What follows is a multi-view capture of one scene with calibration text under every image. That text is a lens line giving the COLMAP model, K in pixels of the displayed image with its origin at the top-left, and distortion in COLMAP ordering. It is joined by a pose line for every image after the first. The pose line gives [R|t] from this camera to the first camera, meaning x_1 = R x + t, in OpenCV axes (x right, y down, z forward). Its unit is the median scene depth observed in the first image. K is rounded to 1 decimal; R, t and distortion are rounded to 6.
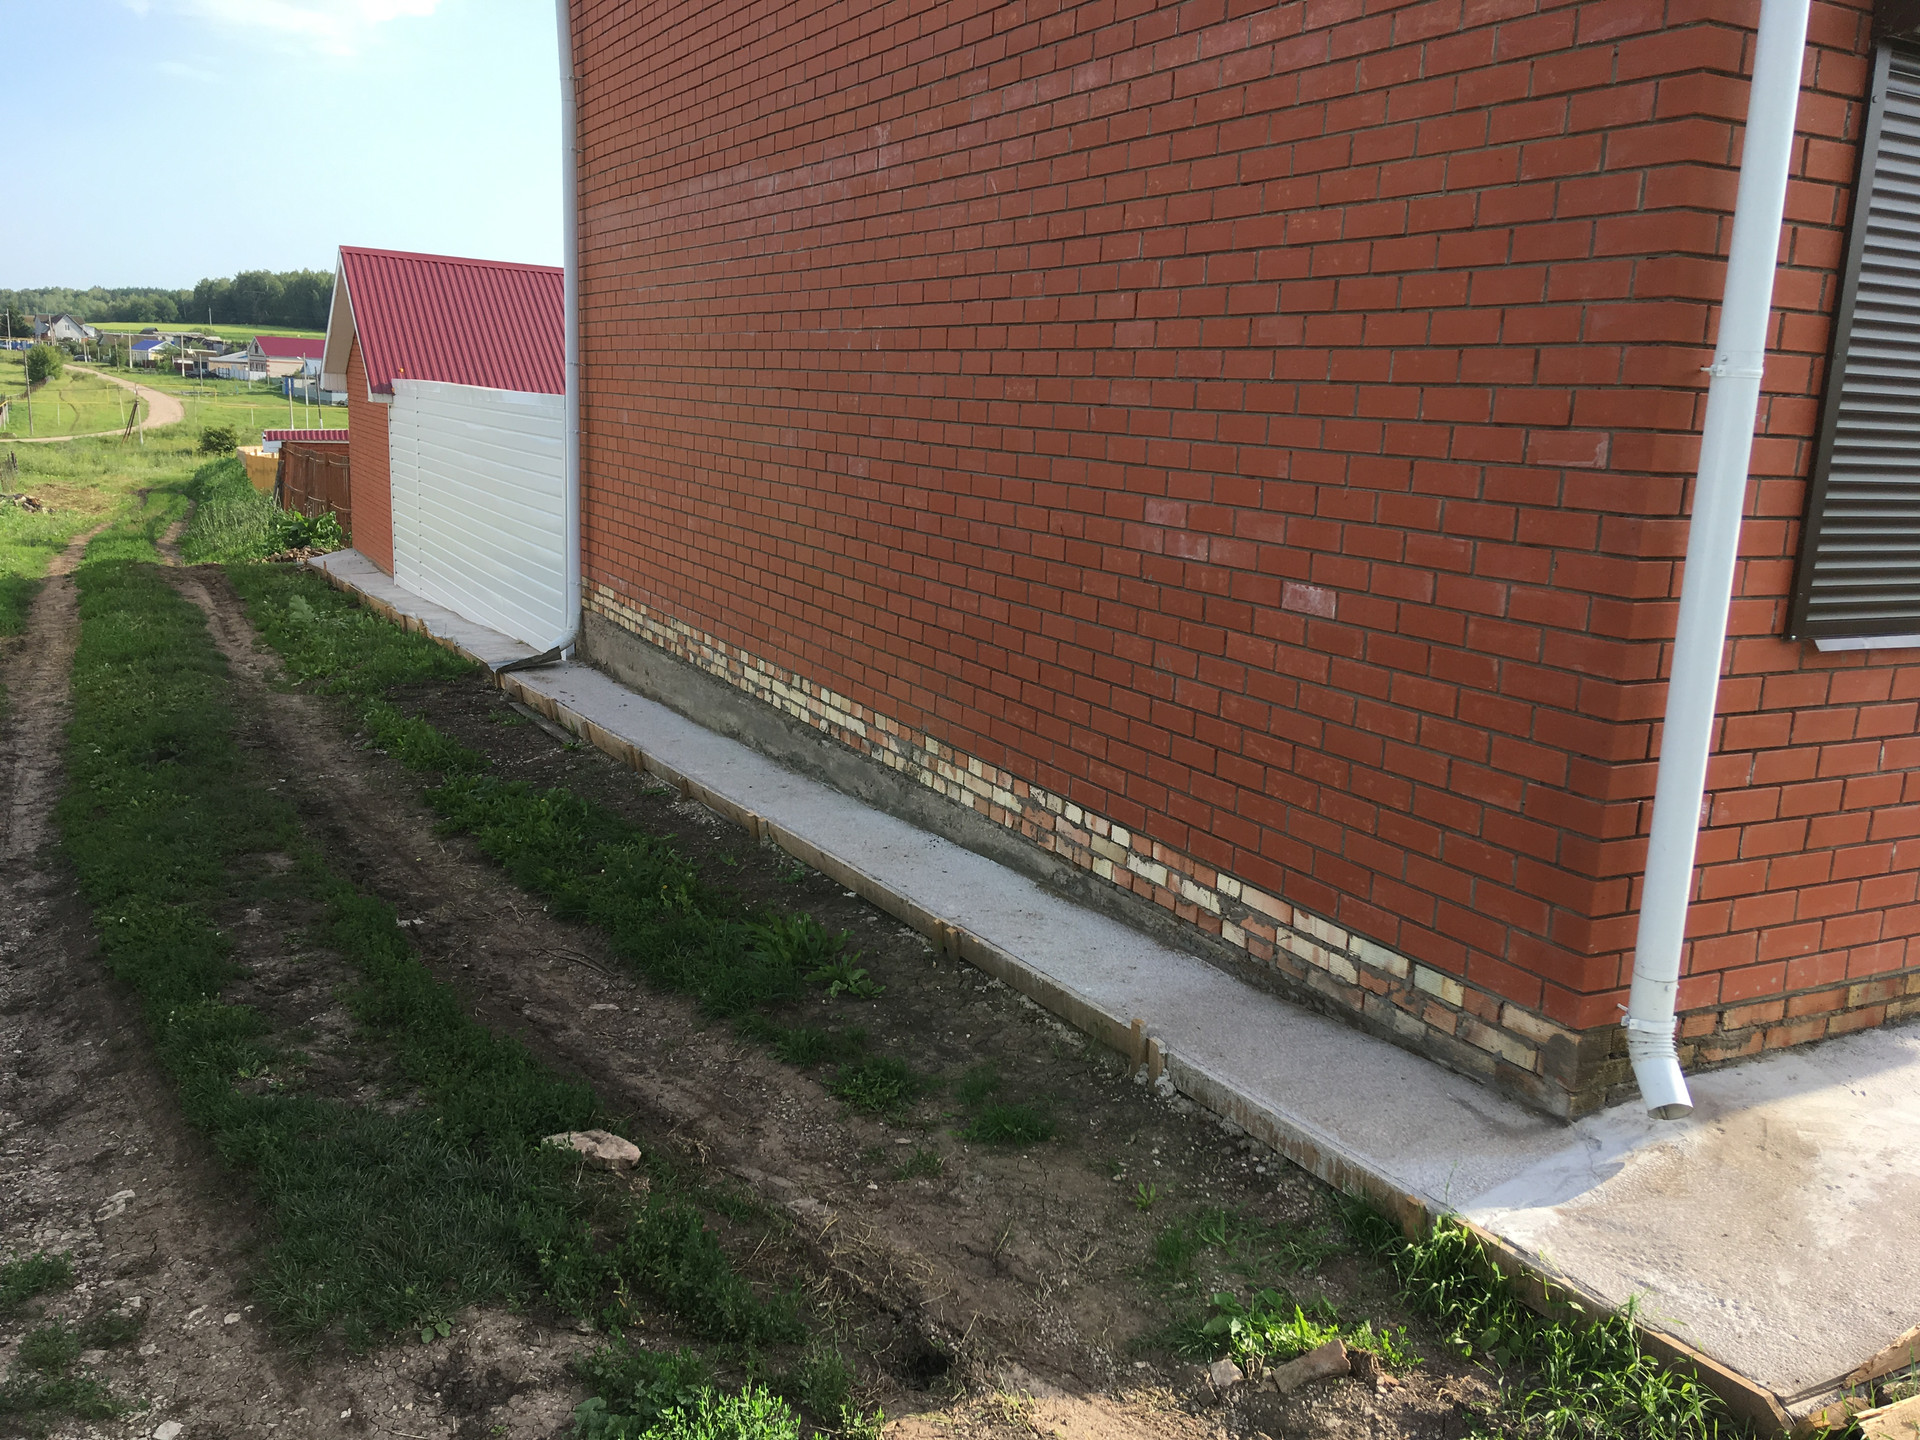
lens RADIAL K [[1611.9, 0, 962.0], [0, 1611.9, 726.2], [0, 0, 1]] dist [0.127691, -0.192198]
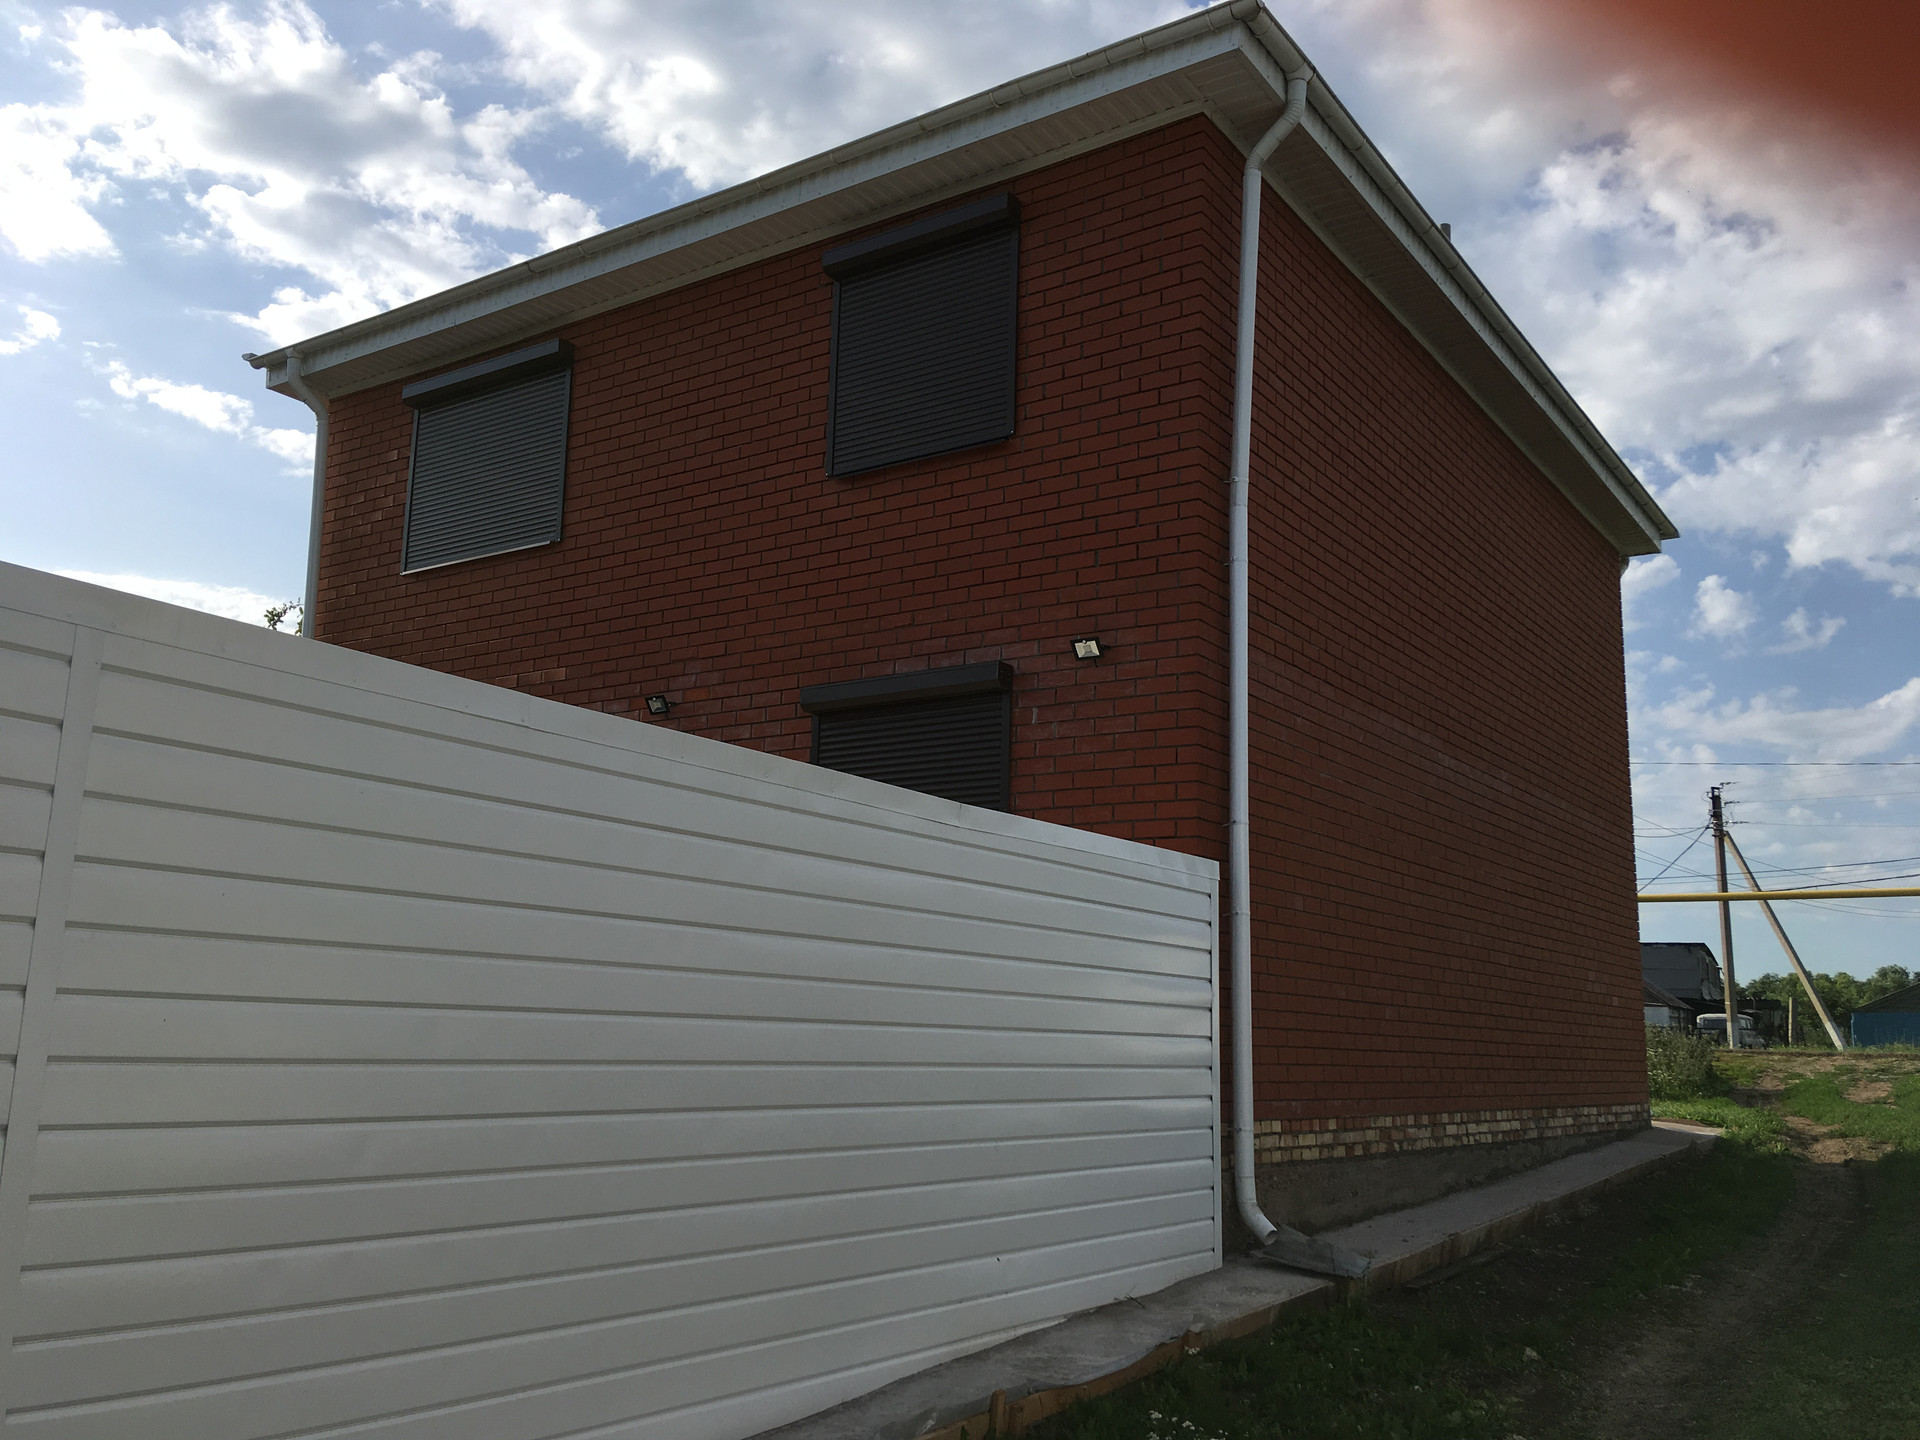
lens RADIAL K [[1611.9, 0, 962.0], [0, 1611.9, 726.2], [0, 0, 1]] dist [0.127691, -0.192198]
pose [[-0.468004, 0.111057, 0.876720, -2.299471], [0.129409, 0.989990, -0.056325, -0.667808], [-0.874200, 0.087095, -0.477691, 4.042200]]
